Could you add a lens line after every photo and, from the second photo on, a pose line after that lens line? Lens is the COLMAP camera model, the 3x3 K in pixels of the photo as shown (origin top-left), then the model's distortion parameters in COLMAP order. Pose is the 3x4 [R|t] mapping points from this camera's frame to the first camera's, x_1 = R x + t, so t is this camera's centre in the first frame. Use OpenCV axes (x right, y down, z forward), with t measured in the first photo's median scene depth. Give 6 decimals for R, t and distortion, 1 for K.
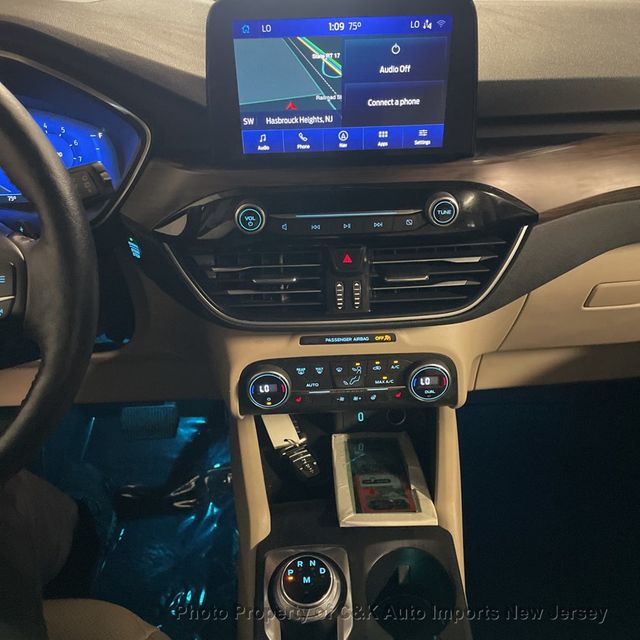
lens RADIAL K [[666.7, 0, 327.8], [0, 666.7, 346.1], [0, 0, 1]] dist [0.016728, 0.000000]
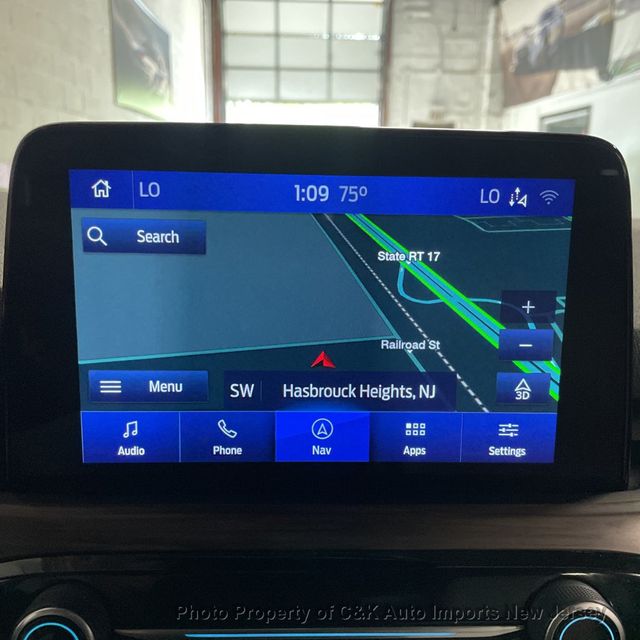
lens RADIAL K [[666.7, 0, 323.9], [0, 666.7, 321.5], [0, 0, 1]] dist [0.016728, 0.000000]
pose [[0.999241, 0.035479, -0.016098, 0.028116], [-0.038957, 0.915103, -0.401333, -0.202485], [0.000493, 0.401655, 0.915791, 0.568937]]
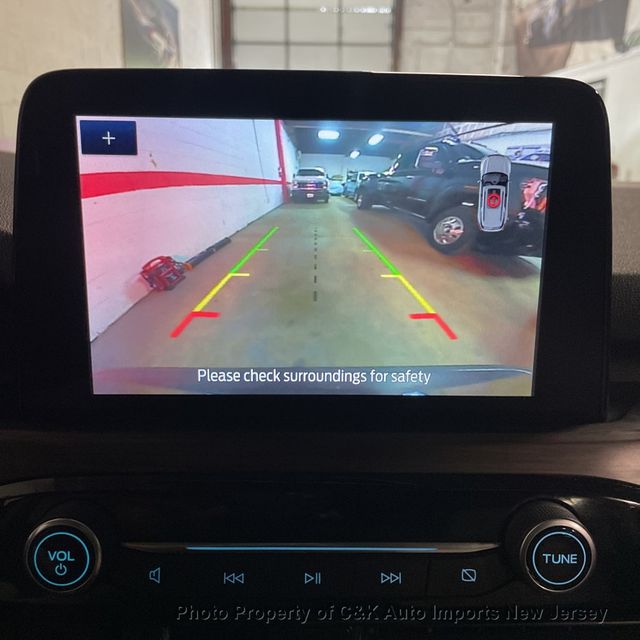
lens RADIAL K [[666.7, 0, 320.0], [0, 666.7, 321.3], [0, 0, 1]] dist [0.016728, 0.000000]
pose [[0.998684, 0.035483, -0.037024, 0.041624], [-0.046714, 0.927326, -0.371327, -0.170934], [0.021157, 0.372568, 0.927764, 0.558827]]
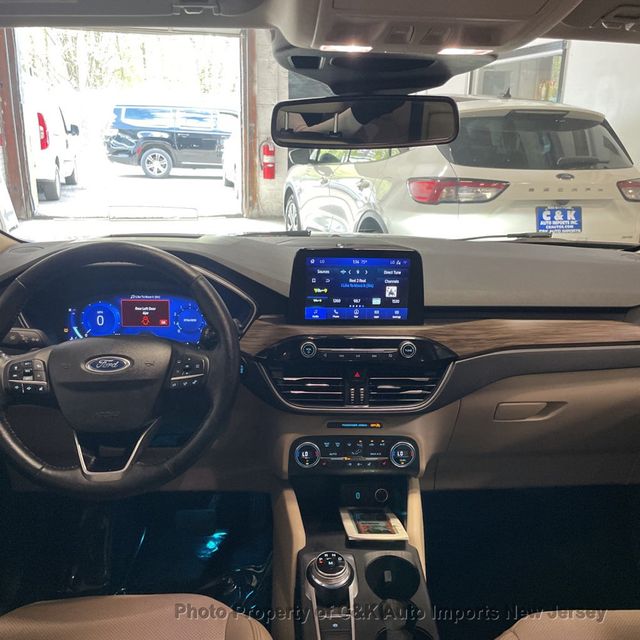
lens RADIAL K [[666.7, 0, 321.0], [0, 666.7, 319.4], [0, 0, 1]] dist [0.016728, 0.000000]
pose [[0.999182, 0.035614, 0.019160, -0.114710], [-0.027129, 0.941636, -0.335539, 0.356666], [-0.029992, 0.334745, 0.941831, -0.814032]]
